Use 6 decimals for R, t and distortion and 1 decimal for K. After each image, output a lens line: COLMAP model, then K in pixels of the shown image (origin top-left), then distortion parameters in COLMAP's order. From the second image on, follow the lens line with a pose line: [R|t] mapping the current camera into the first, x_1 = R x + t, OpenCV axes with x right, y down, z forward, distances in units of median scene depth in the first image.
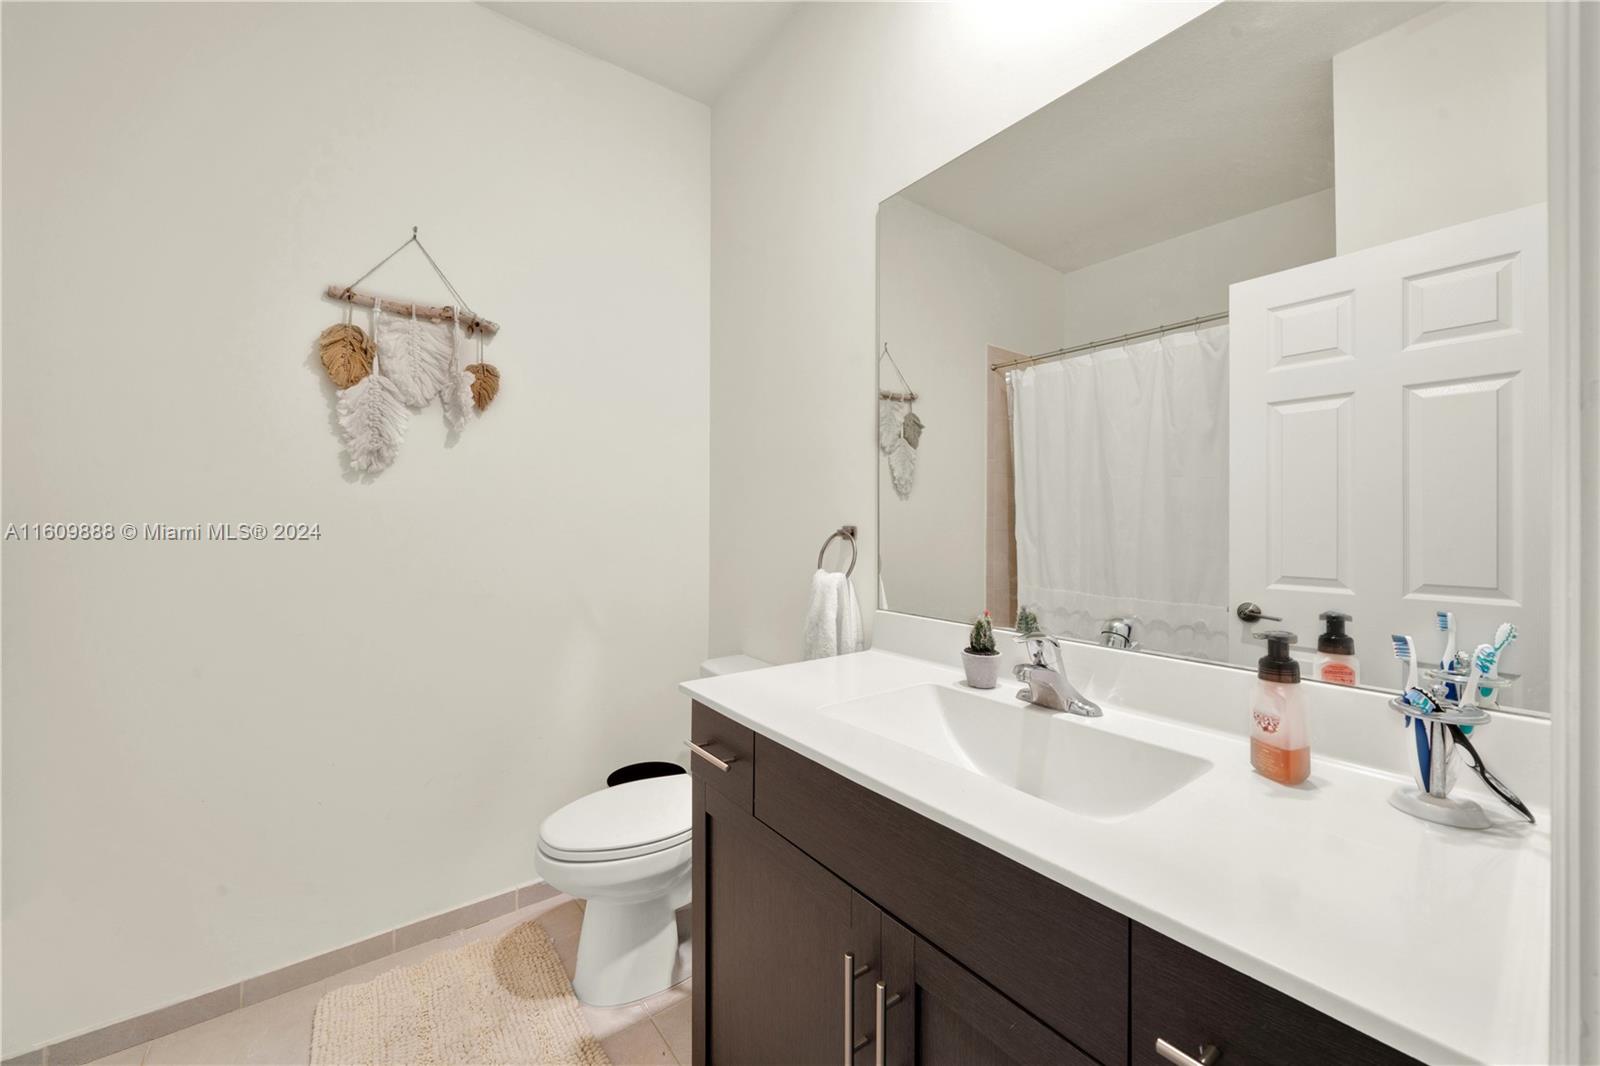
lens RADIAL K [[624.3, 0, 805.7], [0, 624.3, 520.2], [0, 0, 1]] dist [-0.003006, -0.000459]
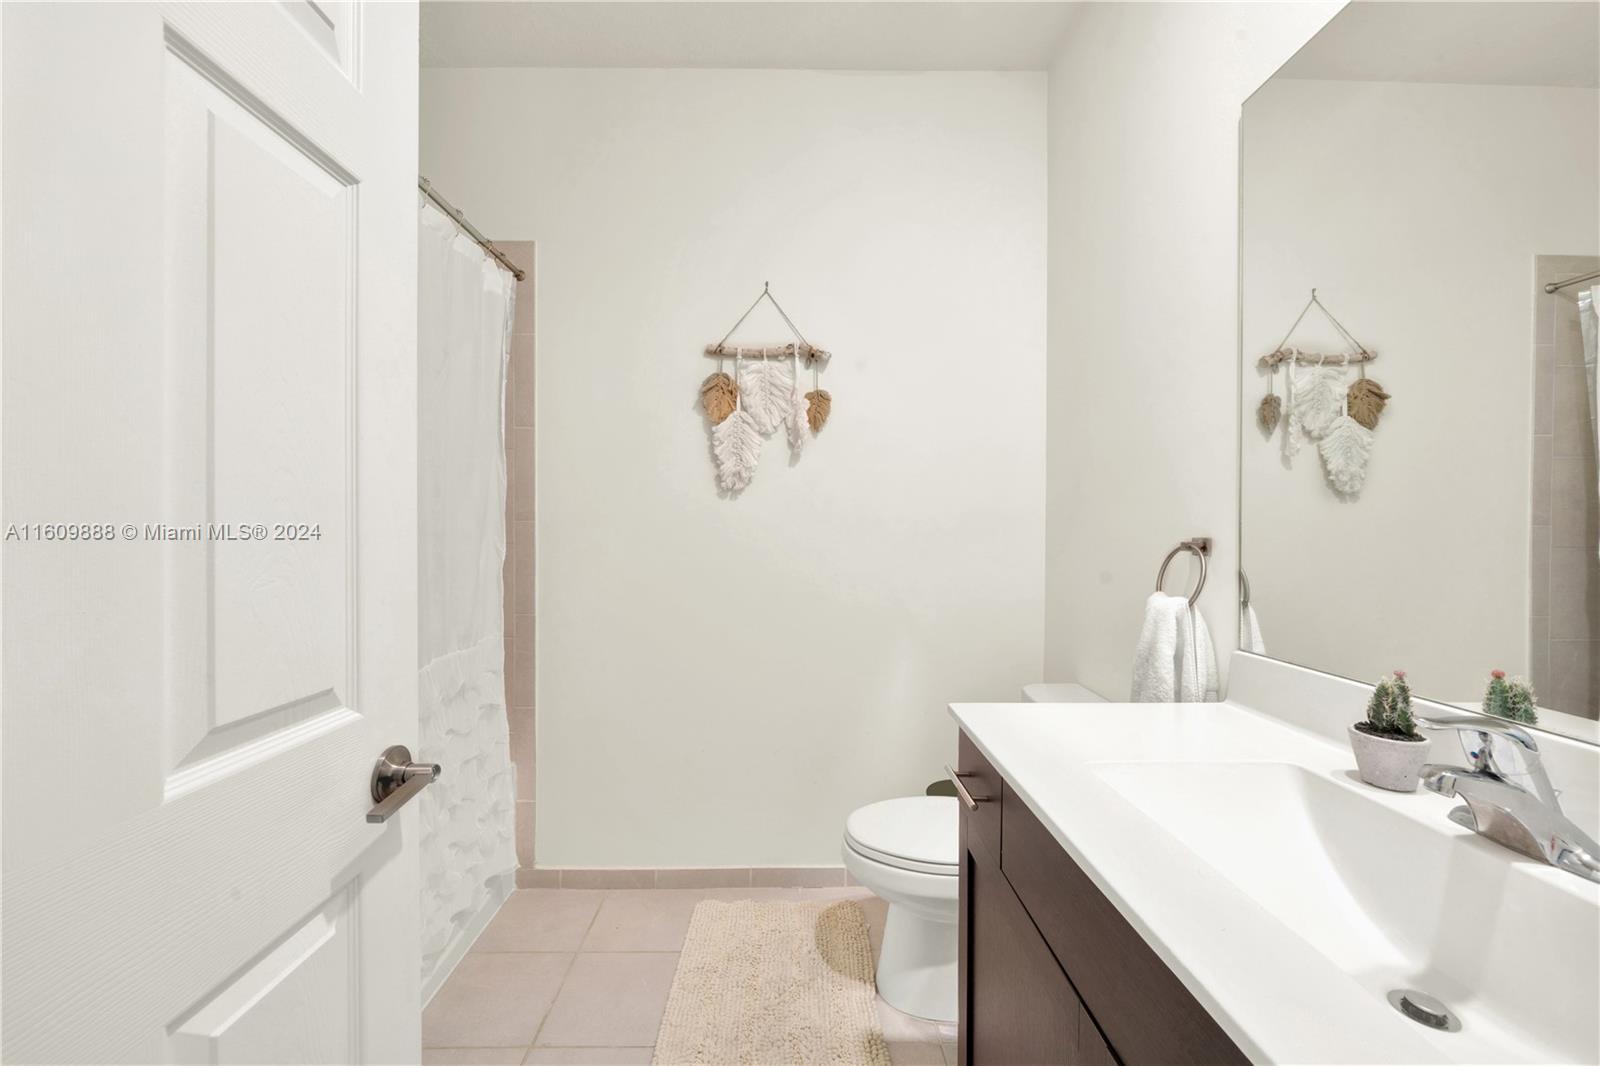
lens RADIAL K [[624.3, 0, 800.1], [0, 624.3, 533.1], [0, 0, 1]] dist [-0.003006, -0.000459]
pose [[0.800971, 0.004349, -0.598687, 0.142890], [-0.001541, 0.999985, 0.005202, 0.000155], [0.598701, -0.003244, 0.800966, 0.090873]]
